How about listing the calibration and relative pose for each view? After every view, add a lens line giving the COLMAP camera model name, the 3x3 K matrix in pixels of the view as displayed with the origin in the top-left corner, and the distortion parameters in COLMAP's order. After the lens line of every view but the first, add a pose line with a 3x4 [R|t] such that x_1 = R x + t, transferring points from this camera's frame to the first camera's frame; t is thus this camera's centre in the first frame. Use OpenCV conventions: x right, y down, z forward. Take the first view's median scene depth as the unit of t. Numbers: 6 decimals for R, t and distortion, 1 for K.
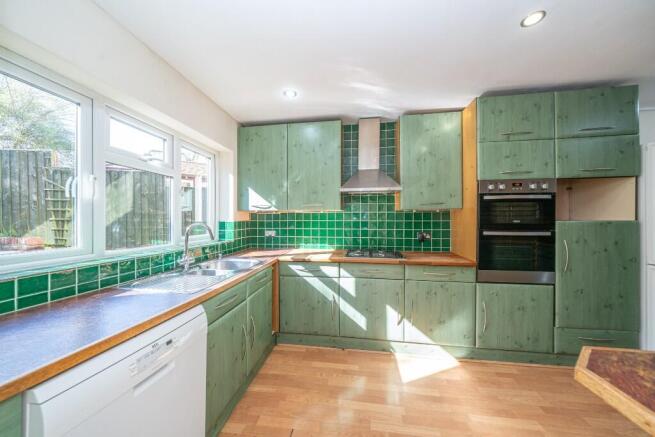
lens RADIAL K [[228.3, 0, 327.0], [0, 228.3, 220.6], [0, 0, 1]] dist [-0.001654, -0.000061]
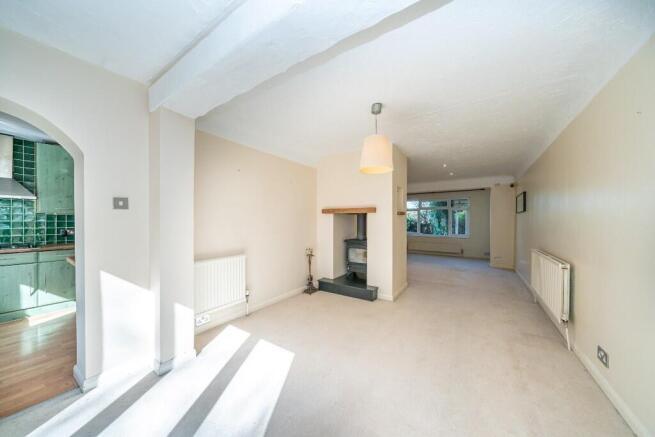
lens RADIAL K [[228.3, 0, 326.3], [0, 228.3, 219.5], [0, 0, 1]] dist [-0.001654, -0.000061]
pose [[0.441056, 0.001870, 0.897478, -0.134268], [-0.006382, 0.999979, 0.001053, -0.021690], [-0.897457, -0.006192, 0.441058, -1.165253]]
